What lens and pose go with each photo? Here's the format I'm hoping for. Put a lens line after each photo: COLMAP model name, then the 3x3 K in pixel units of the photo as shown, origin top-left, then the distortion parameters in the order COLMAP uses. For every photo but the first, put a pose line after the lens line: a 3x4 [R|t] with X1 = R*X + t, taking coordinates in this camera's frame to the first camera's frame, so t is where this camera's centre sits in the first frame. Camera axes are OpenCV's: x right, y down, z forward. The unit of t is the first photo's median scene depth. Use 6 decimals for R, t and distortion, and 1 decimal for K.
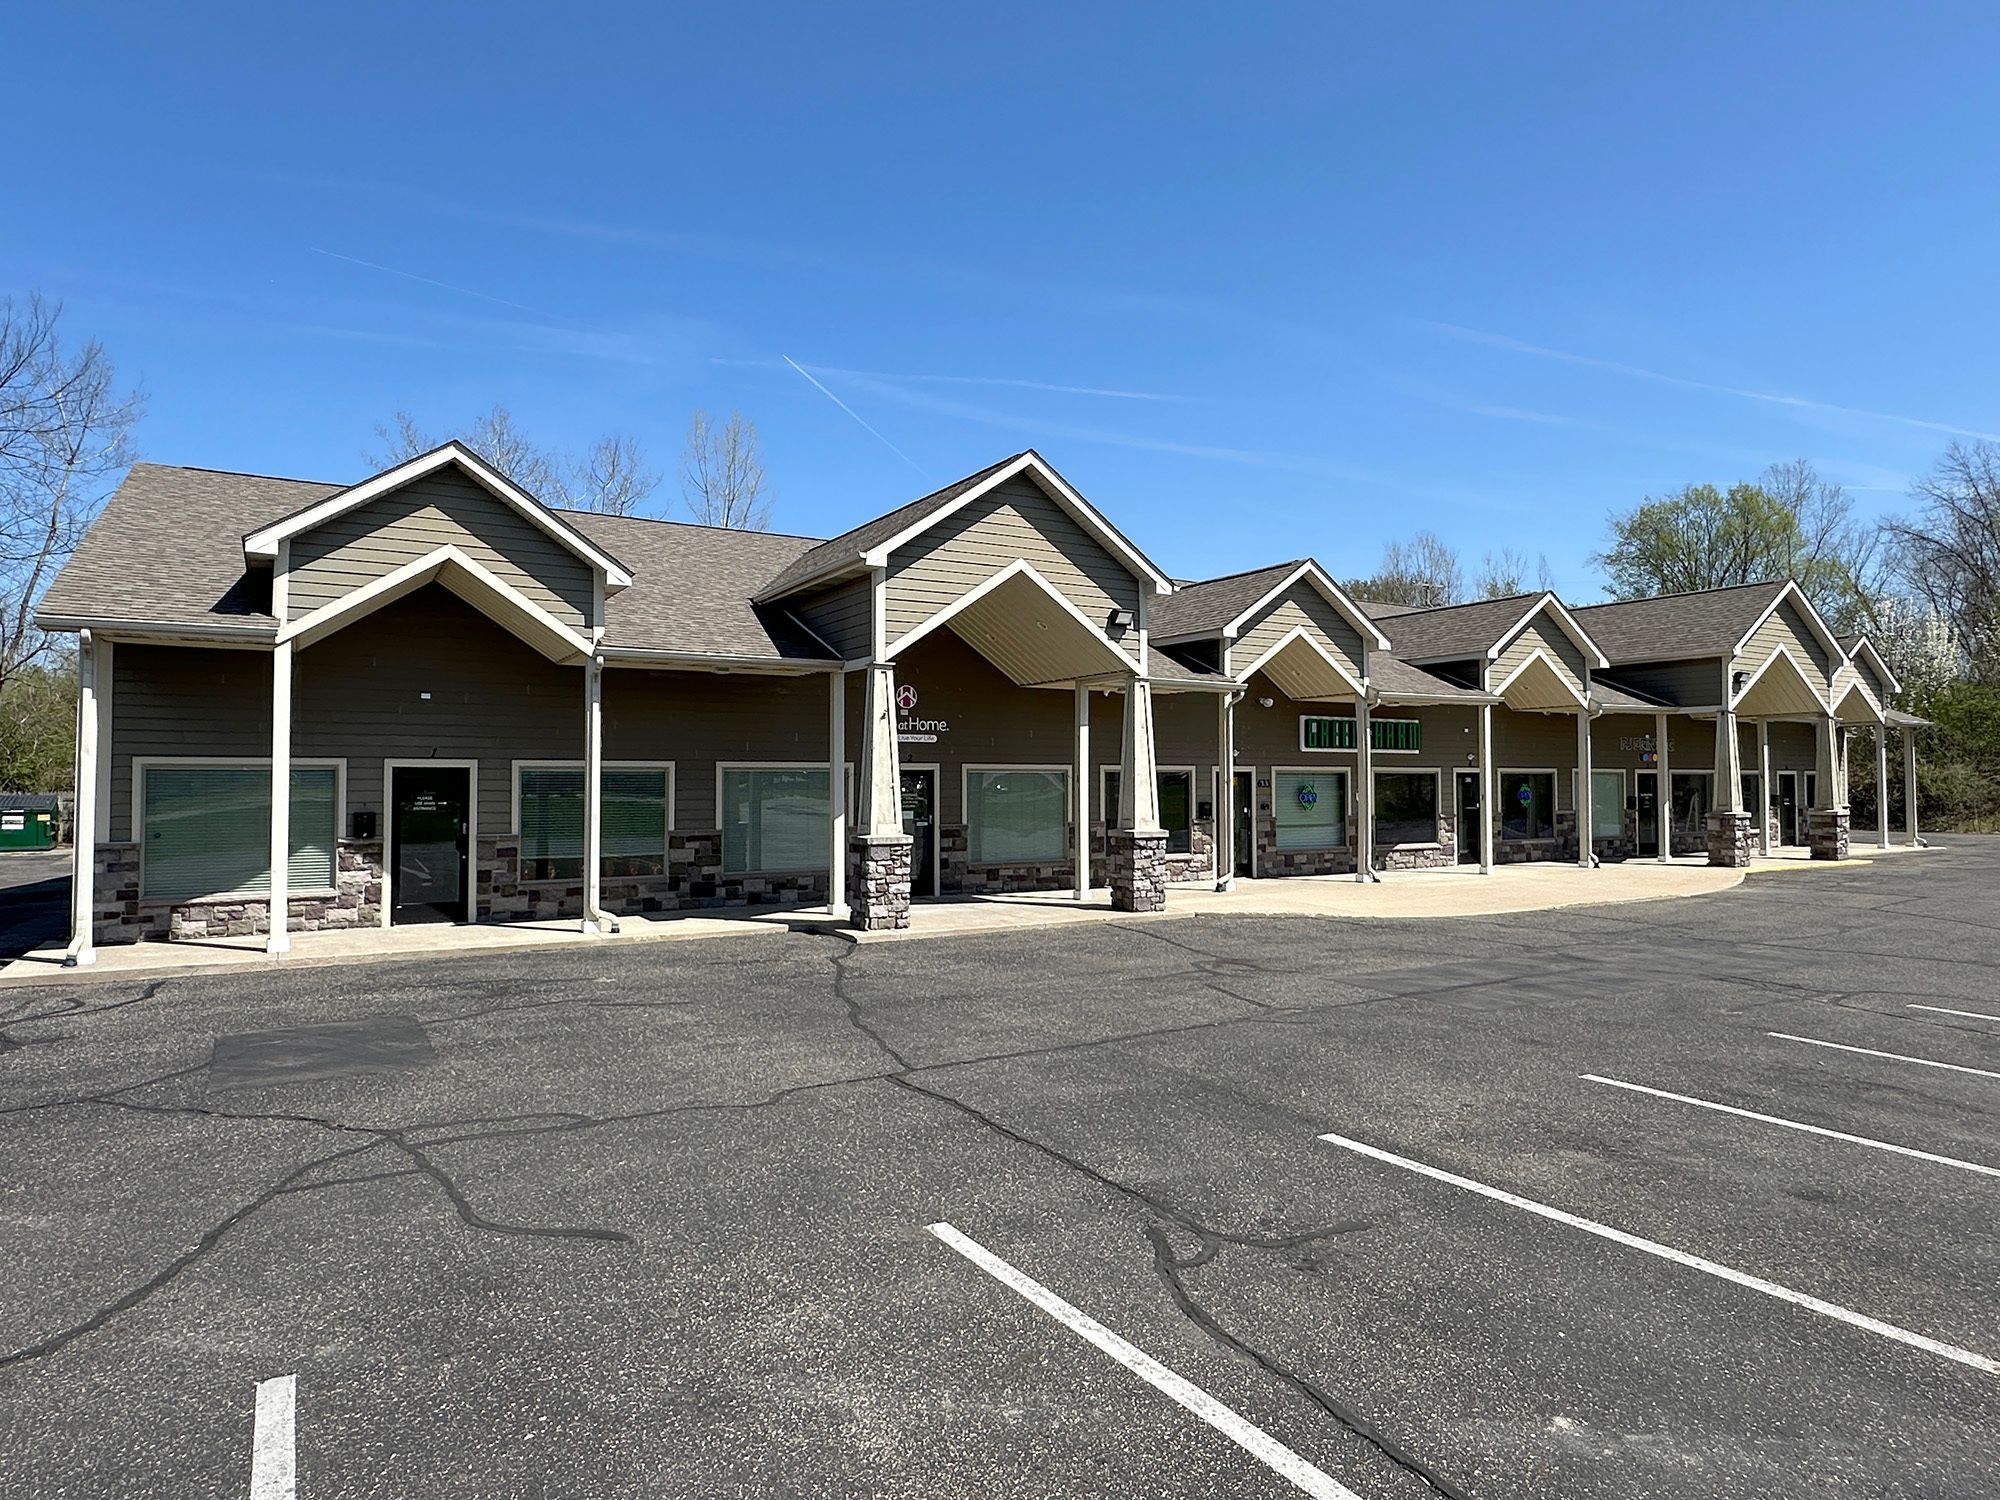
lens RADIAL K [[1158.4, 0, 1000.0], [0, 1158.4, 750.0], [0, 0, 1]] dist [0.005809, 0.000854]
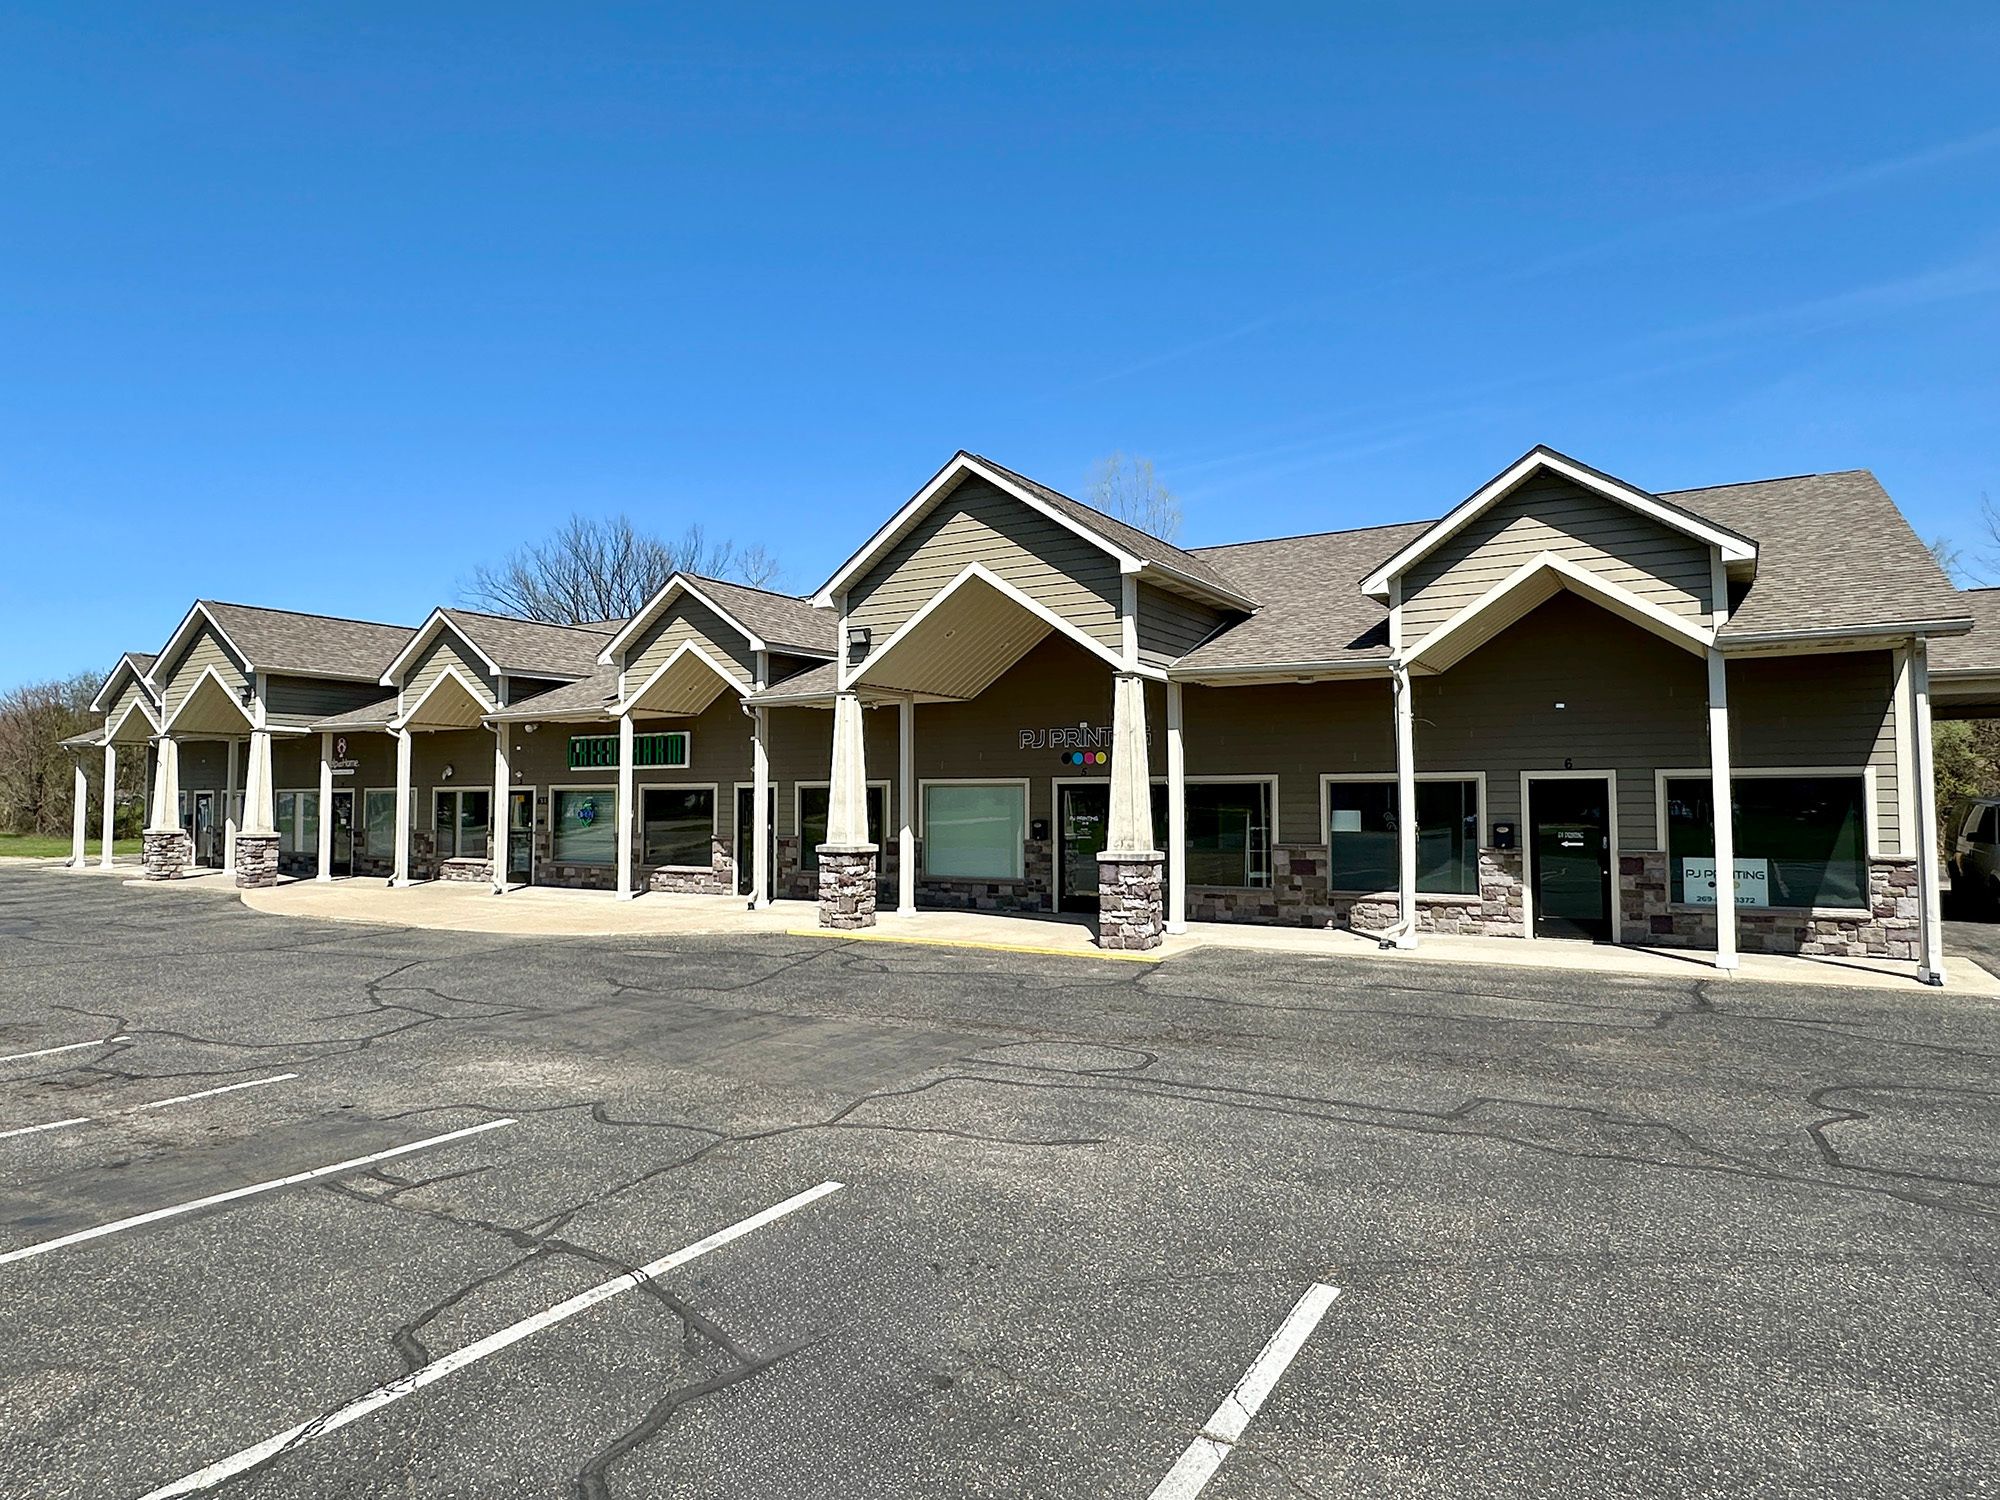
lens RADIAL K [[1205.4, 0, 1000.0], [0, 1205.4, 750.0], [0, 0, 1]] dist [0.000587, 0.000539]
pose [[0.458937, -0.036307, -0.887727, 0.220391], [0.029194, 0.999241, -0.025776, 0.003500], [0.887989, -0.014087, 0.459648, 0.130919]]
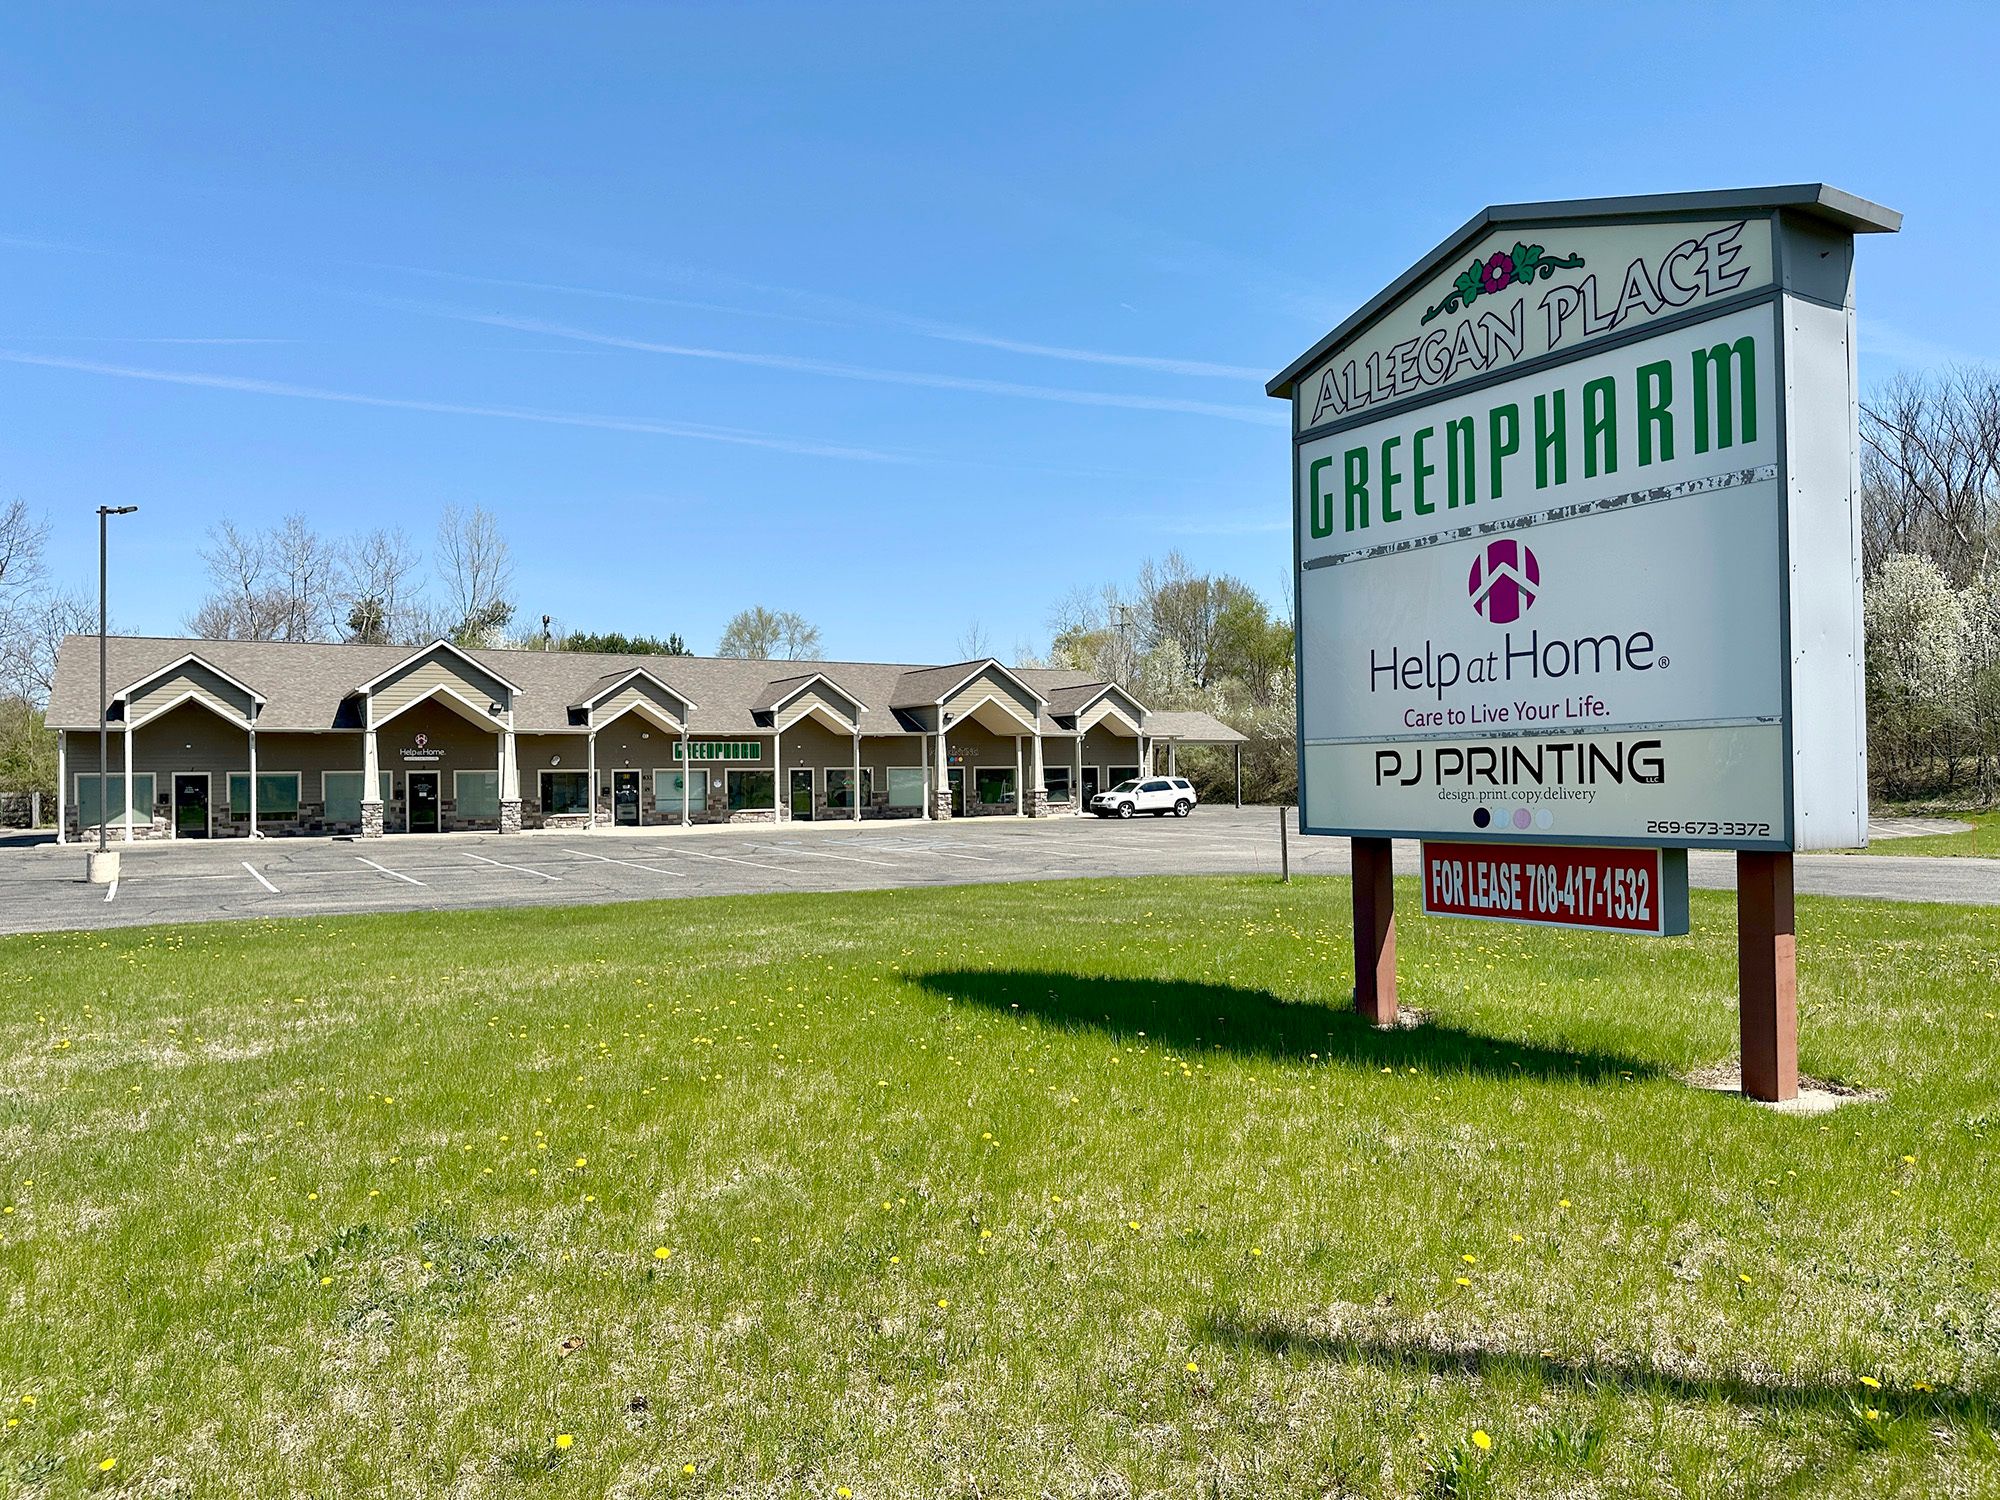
lens RADIAL K [[1417.4, 0, 1000.0], [0, 1417.4, 750.0], [0, 0, 1]] dist [0.013260, 0.002398]
pose [[0.999203, -0.011120, -0.038346, 1.549477], [0.011459, 0.999897, 0.008646, -0.052011], [0.038246, -0.009079, 0.999227, -2.256742]]
